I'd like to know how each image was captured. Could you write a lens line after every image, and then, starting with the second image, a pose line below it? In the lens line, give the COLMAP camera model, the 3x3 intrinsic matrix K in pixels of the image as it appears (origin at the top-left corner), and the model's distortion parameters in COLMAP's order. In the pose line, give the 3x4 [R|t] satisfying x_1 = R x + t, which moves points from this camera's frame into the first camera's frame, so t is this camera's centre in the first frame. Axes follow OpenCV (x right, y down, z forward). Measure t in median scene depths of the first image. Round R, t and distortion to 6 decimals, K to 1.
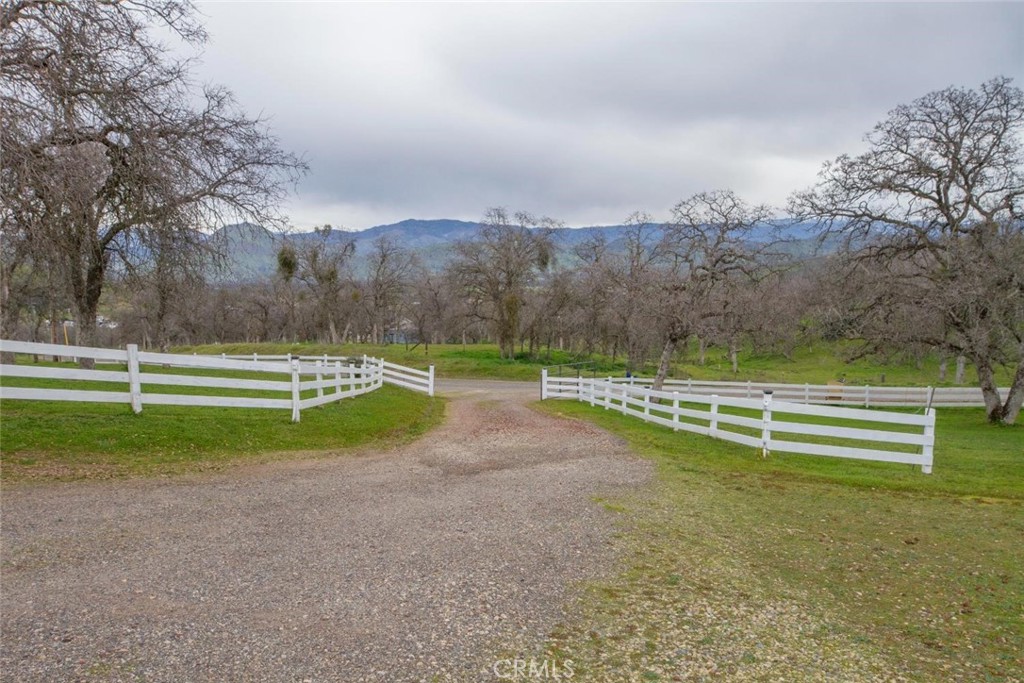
lens RADIAL K [[747.6, 0, 514.8], [0, 747.6, 341.4], [0, 0, 1]] dist [-0.036974, 0.002981]
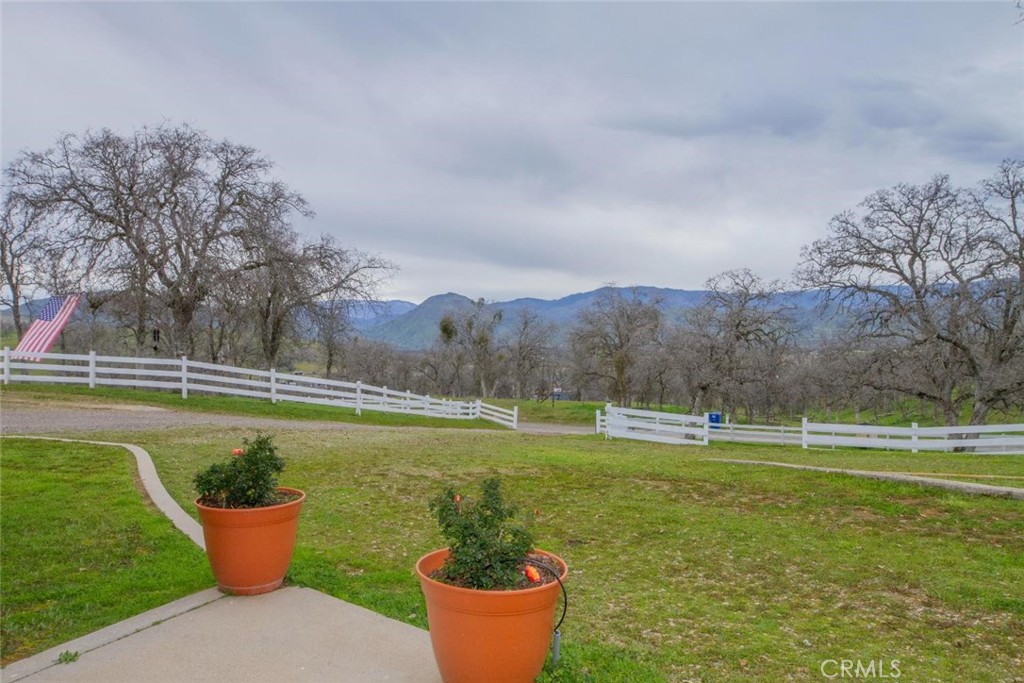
lens RADIAL K [[747.6, 0, 507.7], [0, 747.6, 341.9], [0, 0, 1]] dist [-0.036974, 0.002981]
pose [[0.963564, -0.003293, -0.267457, 0.231126], [-0.020393, 0.996109, -0.085736, 0.032993], [0.266699, 0.088066, 0.959748, -0.281114]]
